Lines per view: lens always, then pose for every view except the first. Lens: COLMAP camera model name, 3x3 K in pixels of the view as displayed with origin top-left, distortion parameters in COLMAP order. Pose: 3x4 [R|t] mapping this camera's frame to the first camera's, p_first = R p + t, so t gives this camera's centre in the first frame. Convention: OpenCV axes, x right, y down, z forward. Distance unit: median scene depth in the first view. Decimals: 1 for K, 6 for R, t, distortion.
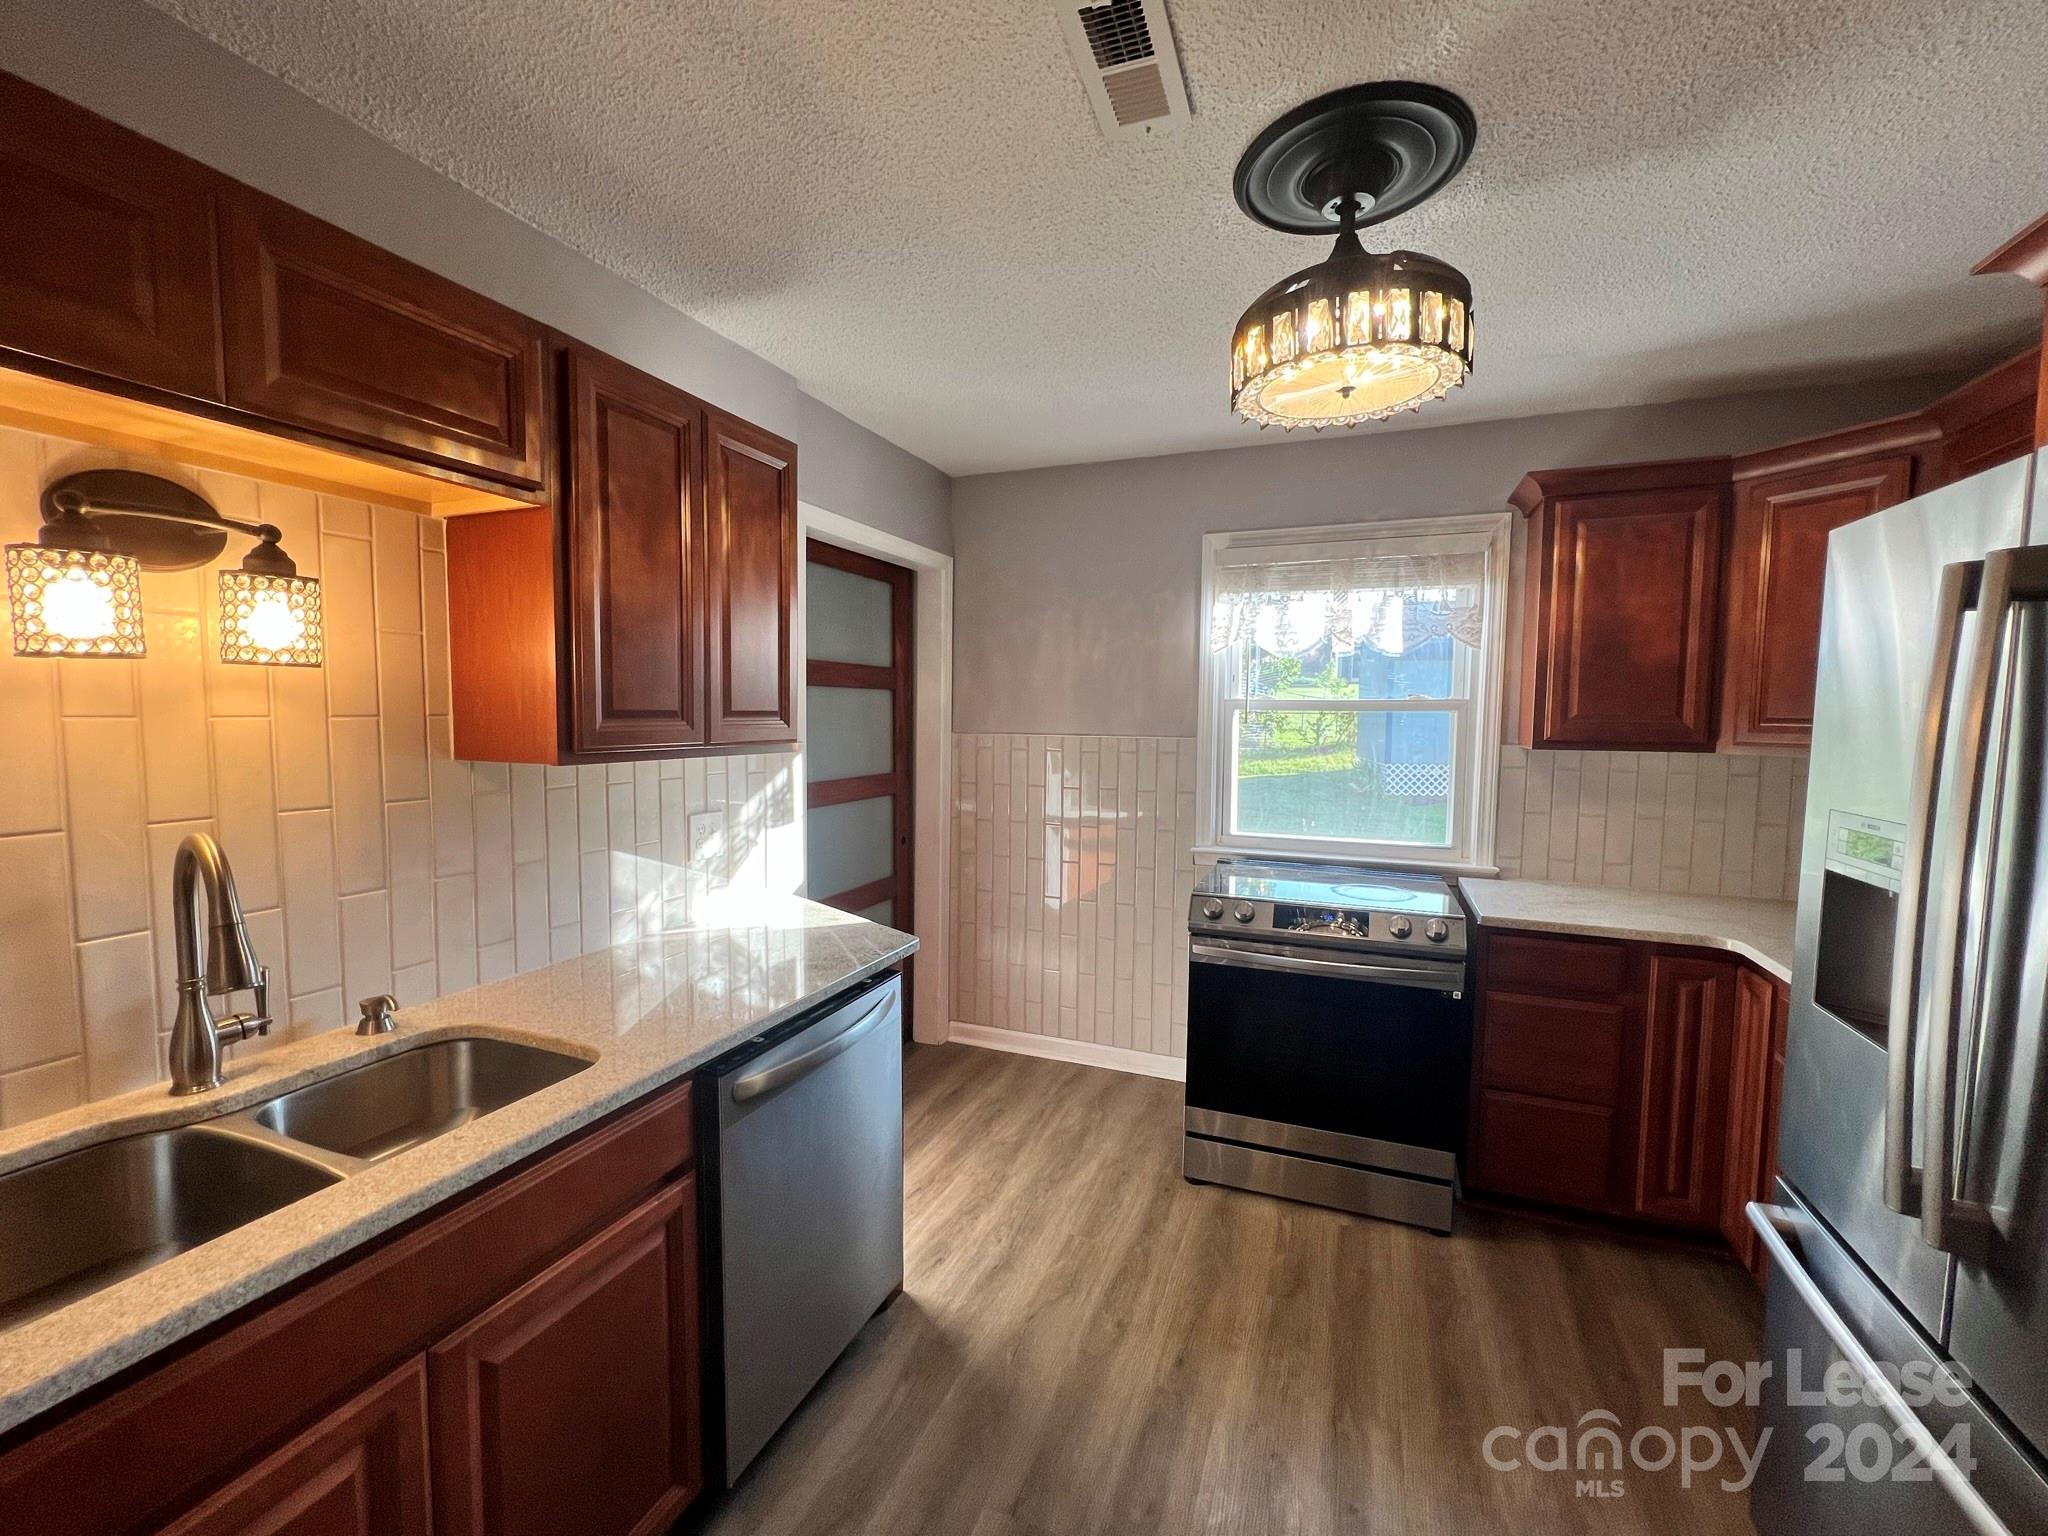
lens RADIAL K [[836.2, 0, 1025.9], [0, 836.2, 767.4], [0, 0, 1]] dist [-0.002784, 0.000607]
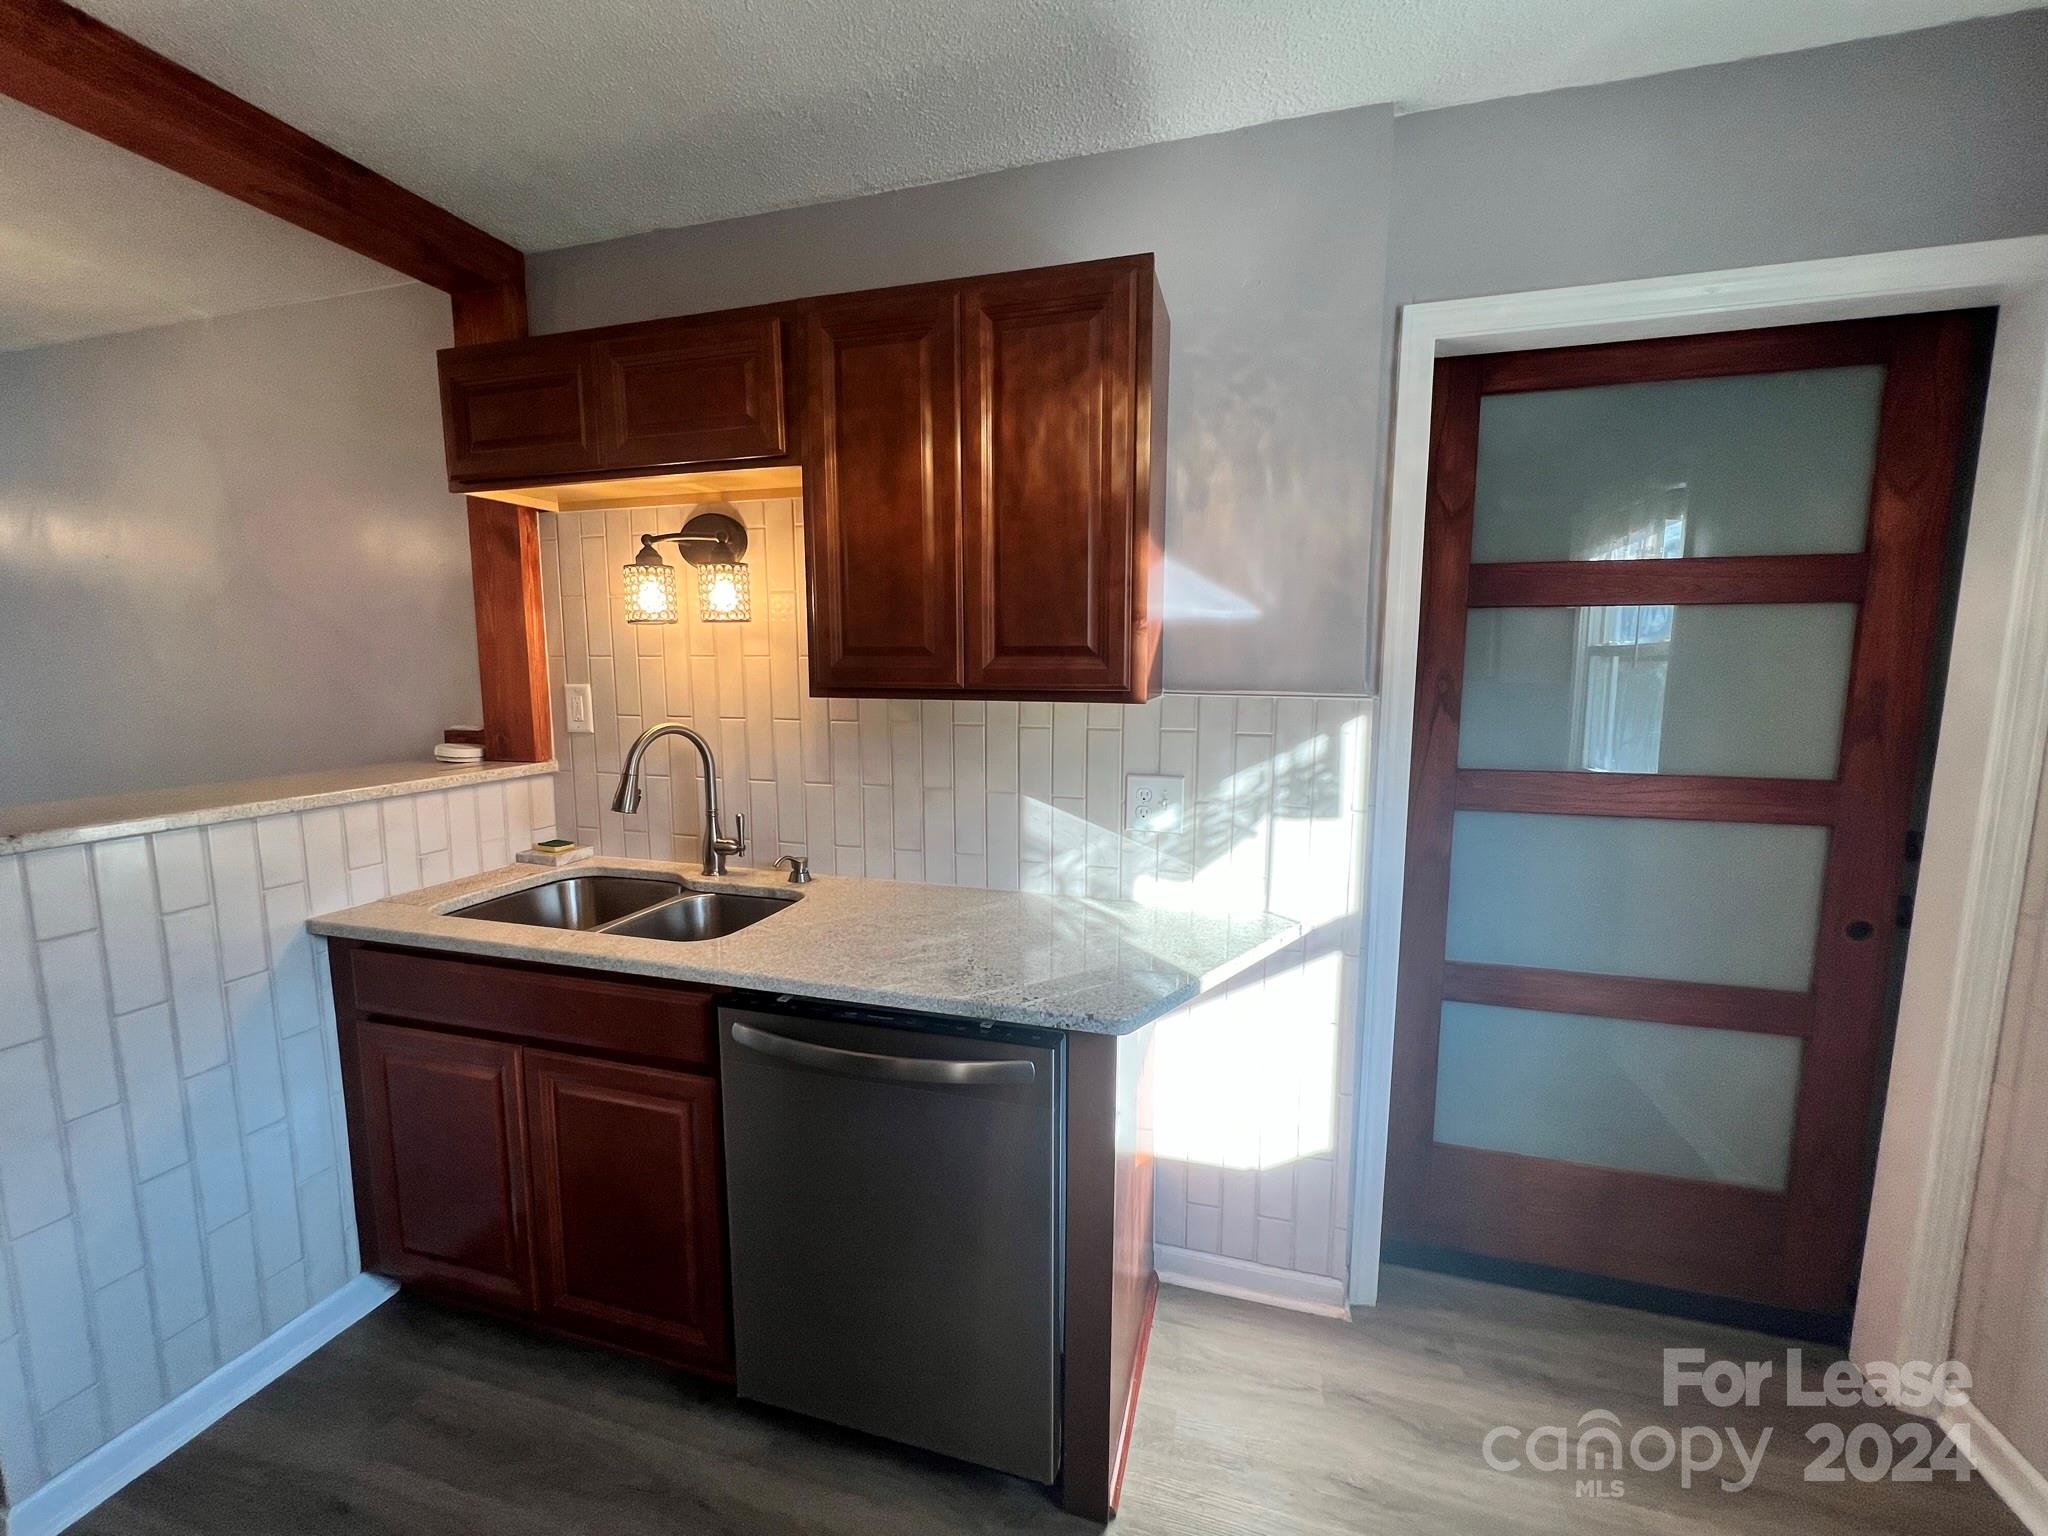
lens RADIAL K [[836.2, 0, 1025.9], [0, 836.2, 767.4], [0, 0, 1]] dist [-0.002784, 0.000607]
pose [[0.101697, 0.116116, -0.988016, 0.368132], [-0.068241, 0.991640, 0.109518, -0.031778], [0.992472, 0.056285, 0.108771, 0.709856]]
